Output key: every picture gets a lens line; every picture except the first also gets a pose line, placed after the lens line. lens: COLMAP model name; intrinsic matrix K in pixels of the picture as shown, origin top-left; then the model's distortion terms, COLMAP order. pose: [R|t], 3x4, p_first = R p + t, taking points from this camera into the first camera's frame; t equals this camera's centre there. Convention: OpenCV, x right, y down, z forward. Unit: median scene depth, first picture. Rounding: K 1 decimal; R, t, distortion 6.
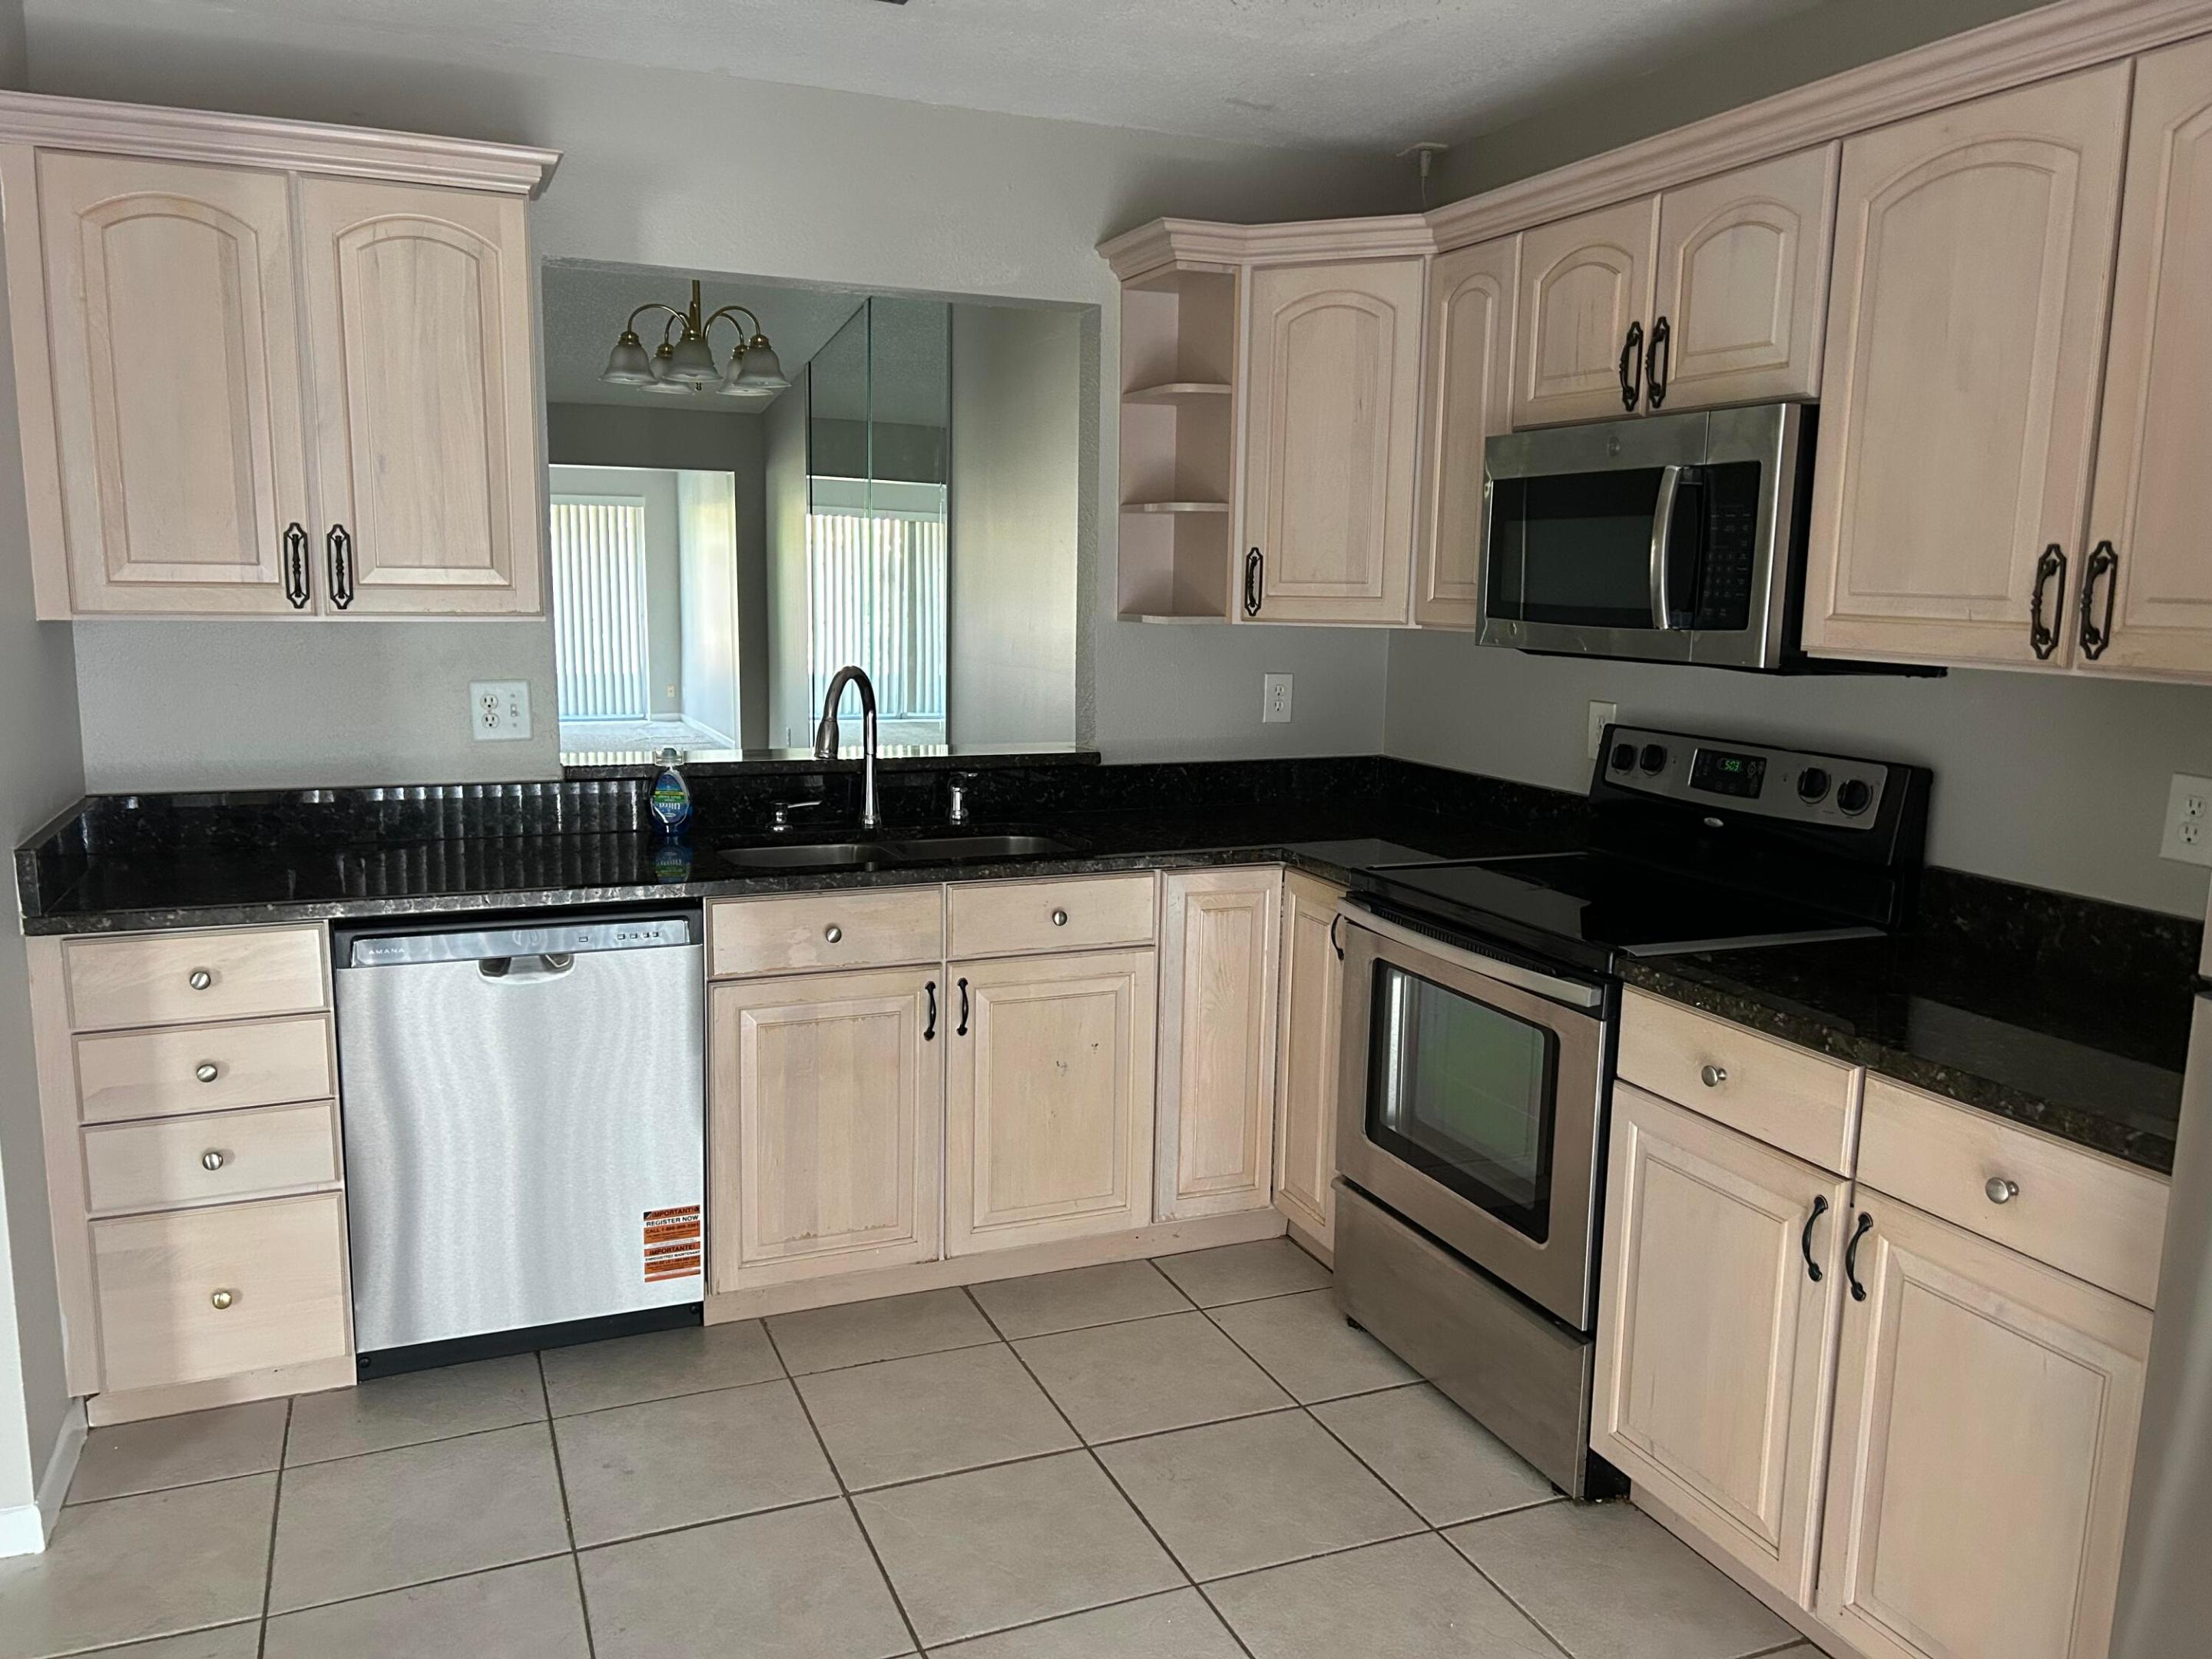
lens RADIAL K [[1674.0, 0, 1091.6], [0, 1674.0, 842.3], [0, 0, 1]] dist [0.076248, -0.073010]
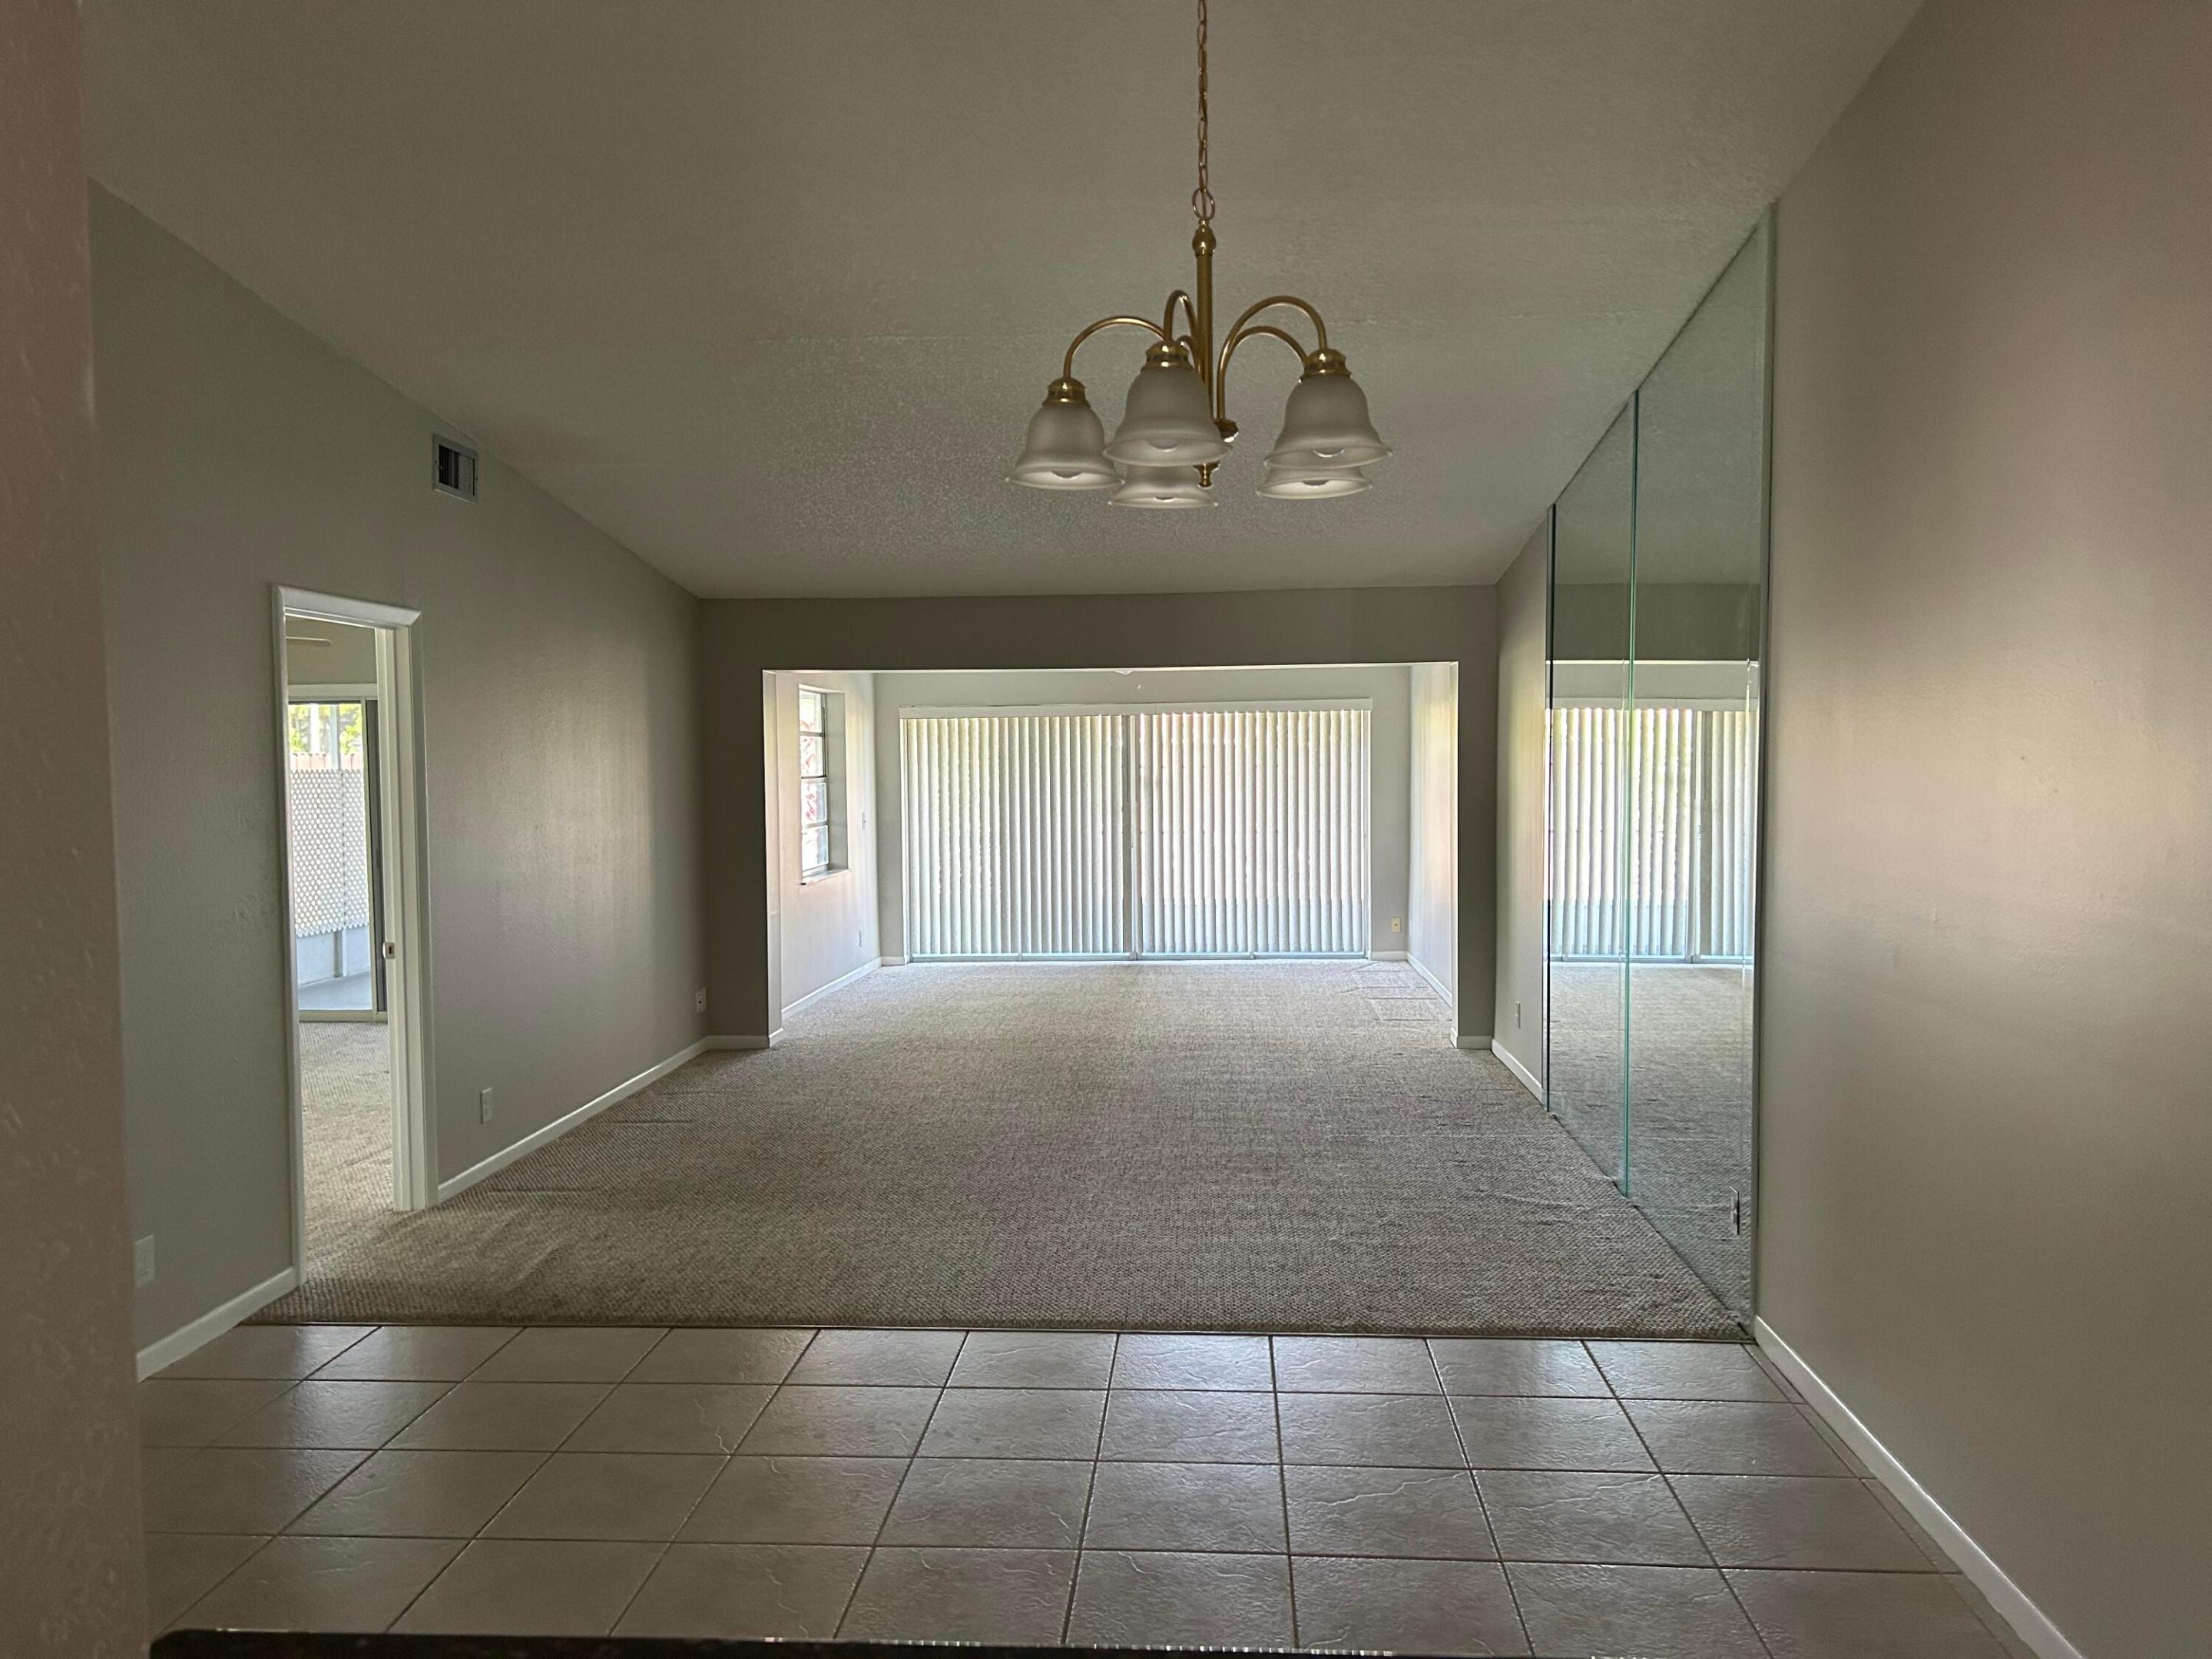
lens RADIAL K [[1674.0, 0, 1100.7], [0, 1674.0, 840.5], [0, 0, 1]] dist [0.076248, -0.073010]
pose [[0.898758, -0.003846, -0.438428, -0.049006], [-0.046088, 0.993593, -0.103194, -0.111845], [0.436016, 0.112953, 0.892822, 0.545933]]
